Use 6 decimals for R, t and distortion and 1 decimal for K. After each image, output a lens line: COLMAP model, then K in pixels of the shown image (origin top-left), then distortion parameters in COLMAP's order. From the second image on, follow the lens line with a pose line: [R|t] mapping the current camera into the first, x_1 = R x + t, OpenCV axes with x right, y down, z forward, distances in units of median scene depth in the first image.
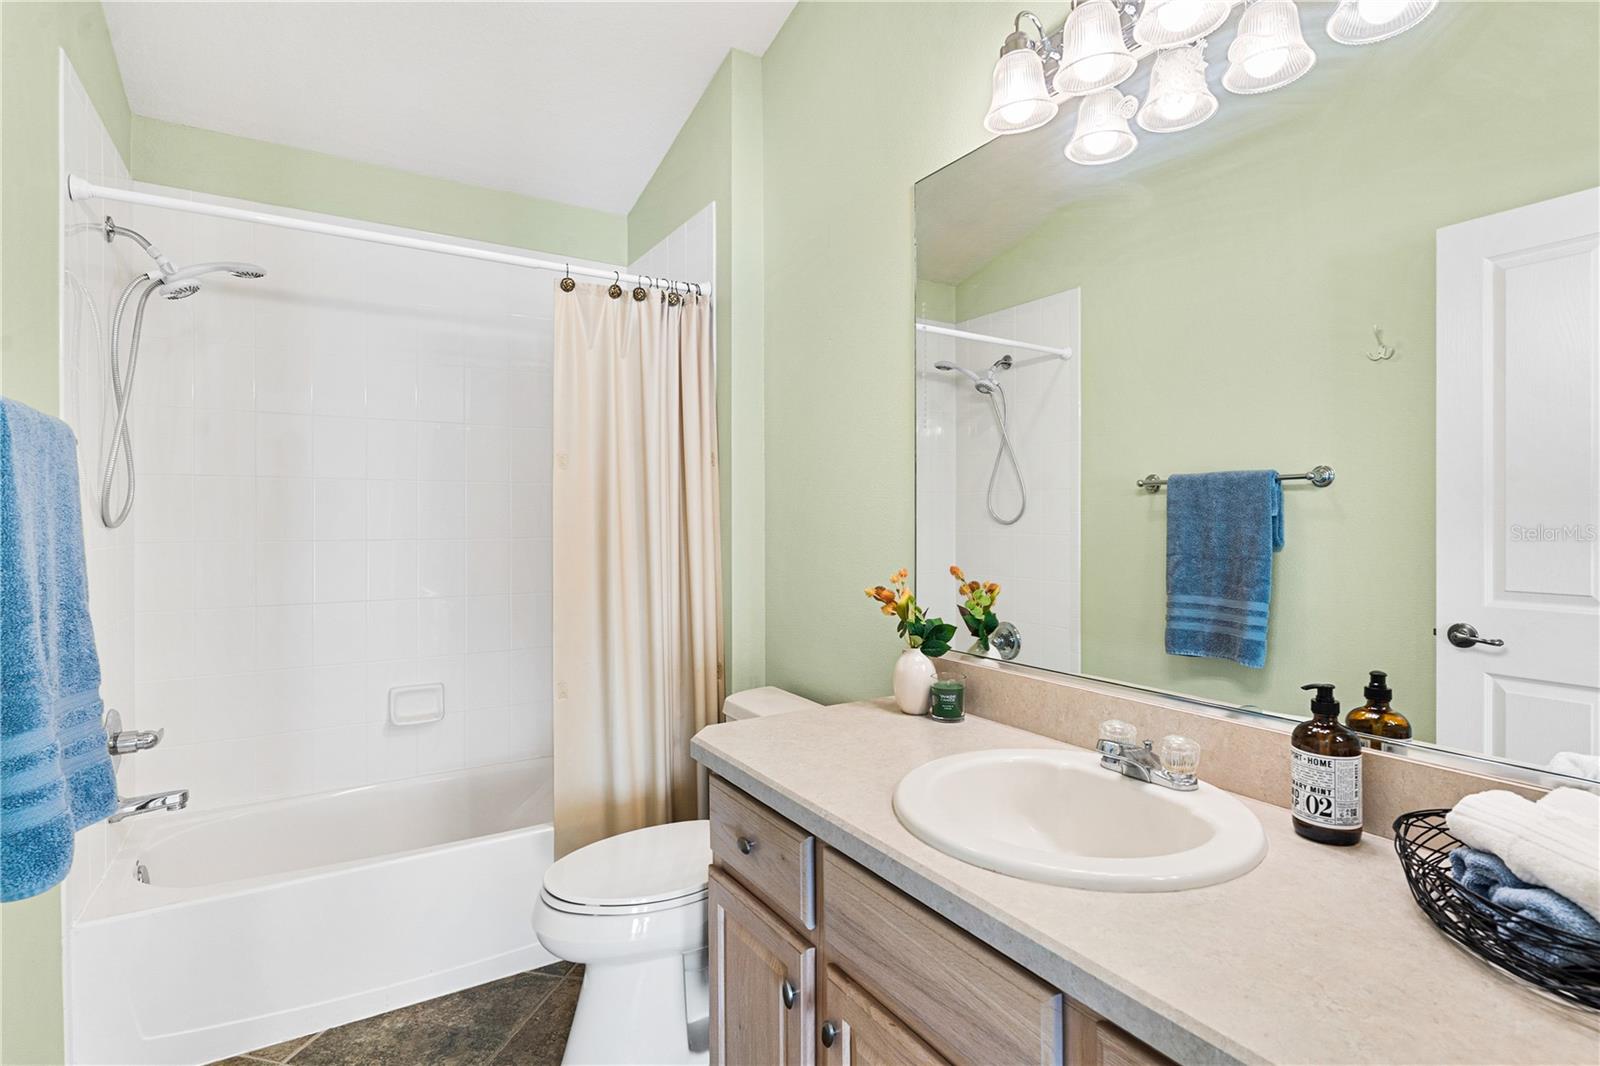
lens RADIAL K [[779.8, 0, 795.8], [0, 779.8, 517.1], [0, 0, 1]] dist [0.000684, 0.000240]
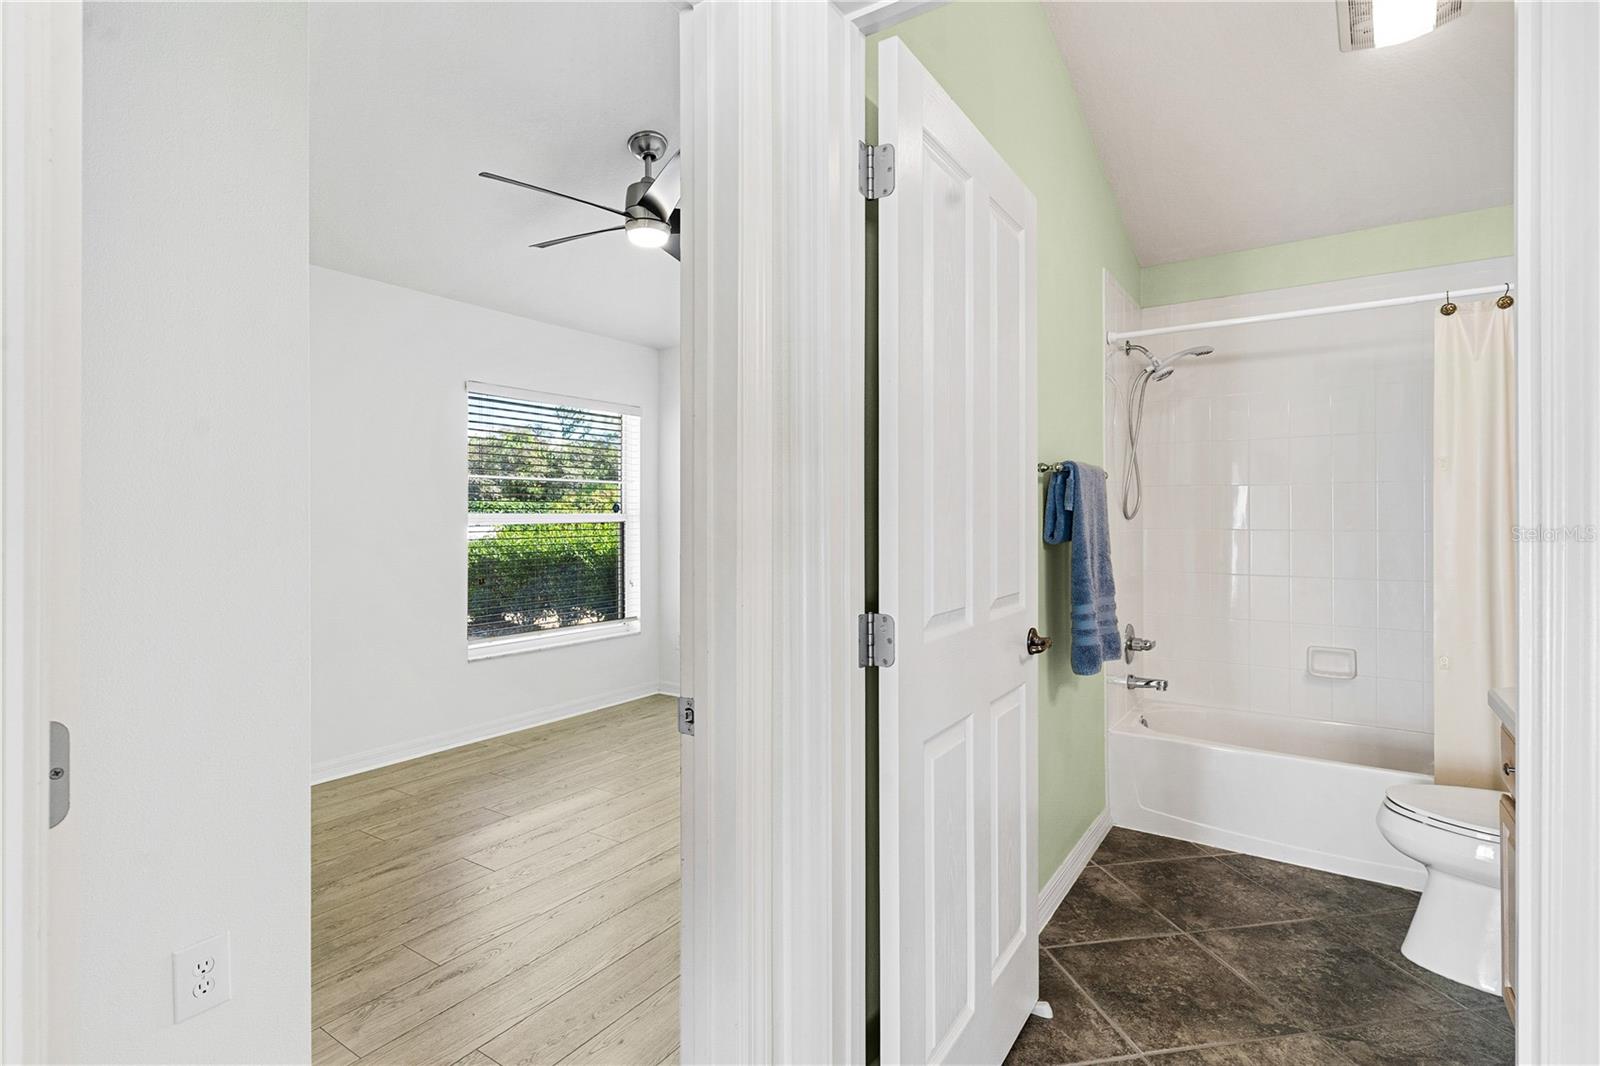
lens RADIAL K [[779.8, 0, 795.8], [0, 779.8, 517.1], [0, 0, 1]] dist [0.000684, 0.000240]
pose [[0.402099, 0.002664, -0.915592, 0.421386], [0.003173, 0.999986, 0.004303, -0.000994], [0.915591, -0.004635, 0.402085, -0.384419]]
